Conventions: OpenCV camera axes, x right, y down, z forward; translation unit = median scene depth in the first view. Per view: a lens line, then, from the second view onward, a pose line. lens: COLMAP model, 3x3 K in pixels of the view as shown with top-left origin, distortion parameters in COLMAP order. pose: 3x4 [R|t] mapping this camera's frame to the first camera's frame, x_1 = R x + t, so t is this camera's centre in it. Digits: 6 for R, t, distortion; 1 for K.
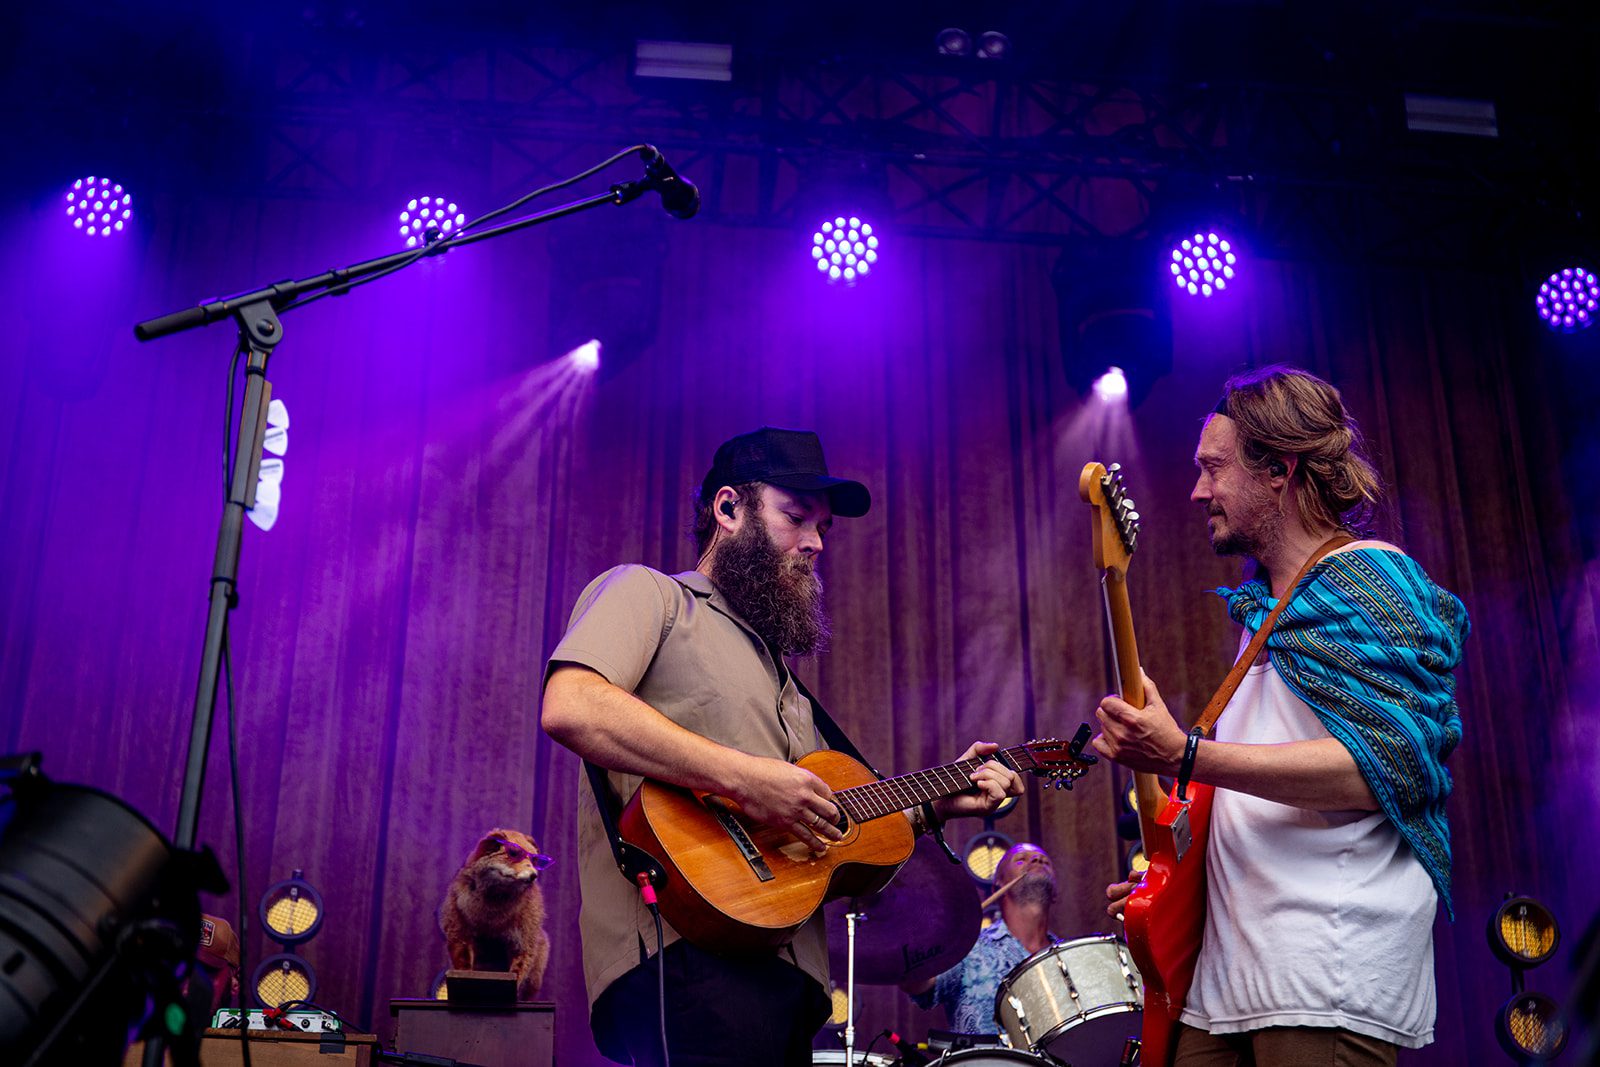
lens RADIAL K [[2778.8, 0, 800.0], [0, 2778.8, 533.5], [0, 0, 1]] dist [-0.052481, -0.169425]
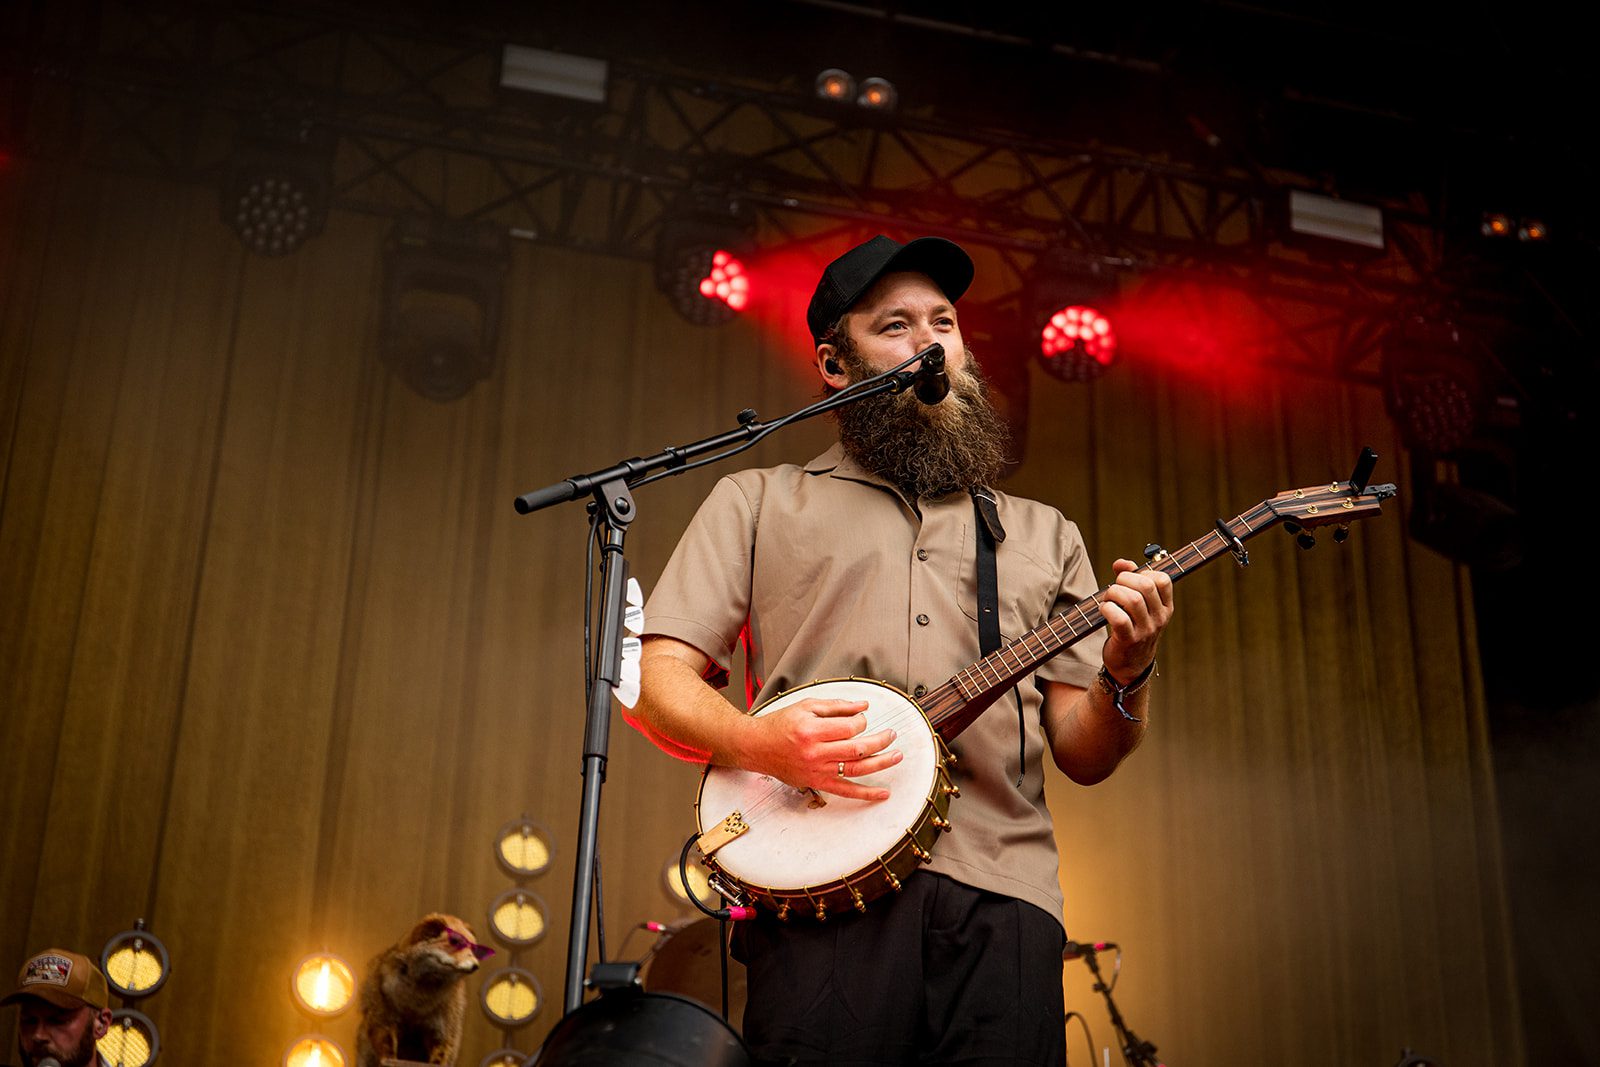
lens RADIAL K [[3093.2, 0, 800.0], [0, 3093.2, 533.5], [0, 0, 1]] dist [-0.047149, -0.357491]
pose [[0.986528, 0.096954, 0.131768, -0.132961], [-0.097235, 0.995252, -0.004317, -0.031175], [-0.131561, -0.008553, 0.991271, -0.074415]]
